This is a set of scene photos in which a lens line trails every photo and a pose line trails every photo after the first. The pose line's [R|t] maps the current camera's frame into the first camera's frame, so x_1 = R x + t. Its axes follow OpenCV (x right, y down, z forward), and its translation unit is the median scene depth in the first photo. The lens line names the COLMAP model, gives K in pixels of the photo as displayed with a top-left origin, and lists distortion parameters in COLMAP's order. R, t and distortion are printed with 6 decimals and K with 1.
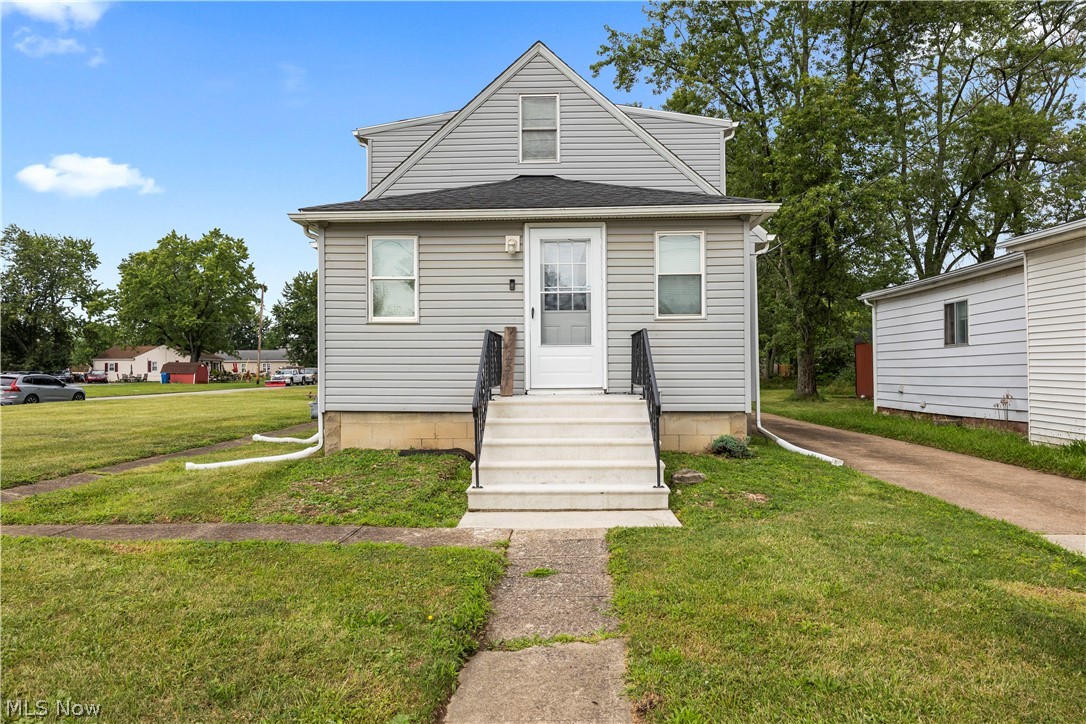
lens RADIAL K [[681.3, 0, 551.9], [0, 681.3, 364.4], [0, 0, 1]] dist [-0.009751, 0.001783]
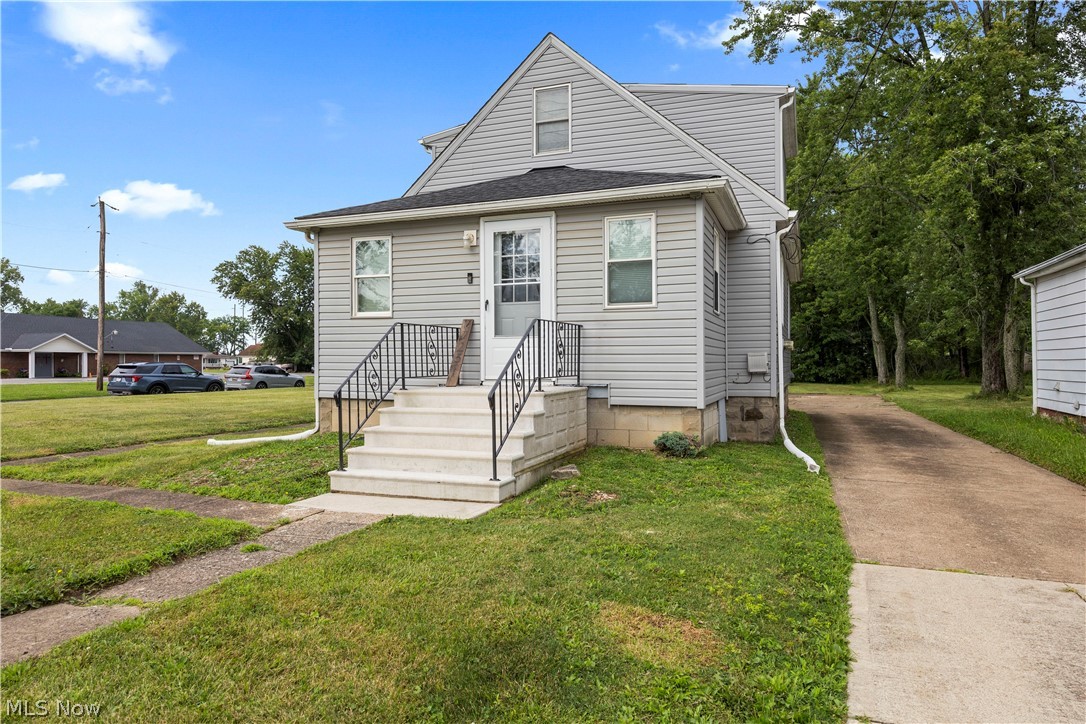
lens RADIAL K [[681.3, 0, 559.0], [0, 681.3, 360.5], [0, 0, 1]] dist [-0.009751, 0.001783]
pose [[0.947559, 0.001191, -0.319578, 0.395730], [0.000451, 0.999987, 0.005064, 0.001869], [0.319580, -0.004942, 0.947546, 0.069356]]
